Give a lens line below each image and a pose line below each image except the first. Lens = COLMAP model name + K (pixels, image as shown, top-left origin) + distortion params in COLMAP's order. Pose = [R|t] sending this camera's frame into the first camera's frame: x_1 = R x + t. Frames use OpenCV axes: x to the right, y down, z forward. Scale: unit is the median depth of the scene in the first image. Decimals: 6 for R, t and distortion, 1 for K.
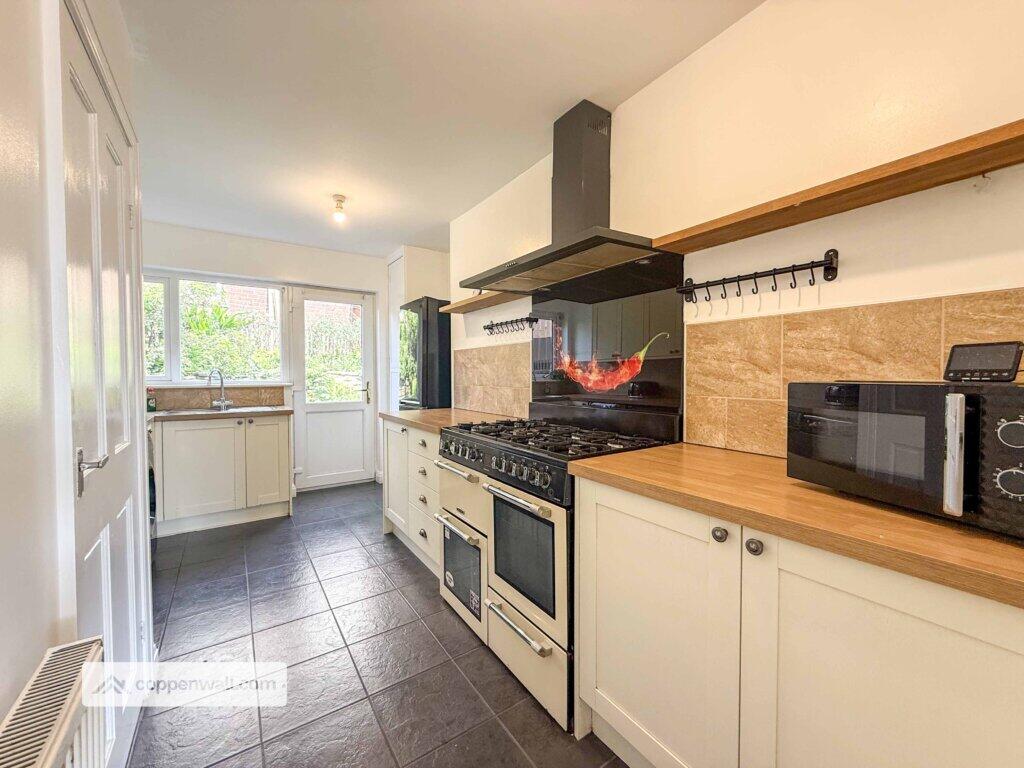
lens RADIAL K [[407.4, 0, 510.8], [0, 407.4, 384.9], [0, 0, 1]] dist [-0.001730, 0.000167]
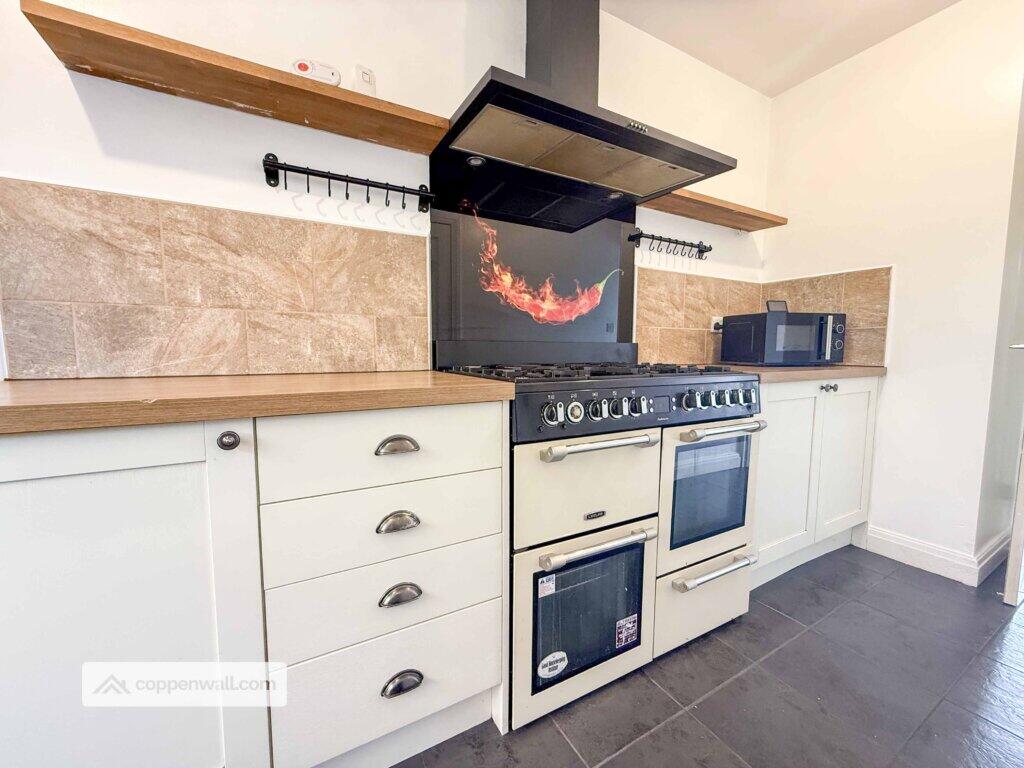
lens RADIAL K [[407.4, 0, 510.8], [0, 407.4, 382.7], [0, 0, 1]] dist [-0.001730, 0.000167]
pose [[0.094021, -0.081623, 0.992219, -0.724498], [0.021426, 0.996569, 0.079950, 0.078295], [-0.995340, 0.013742, 0.095447, 1.116095]]
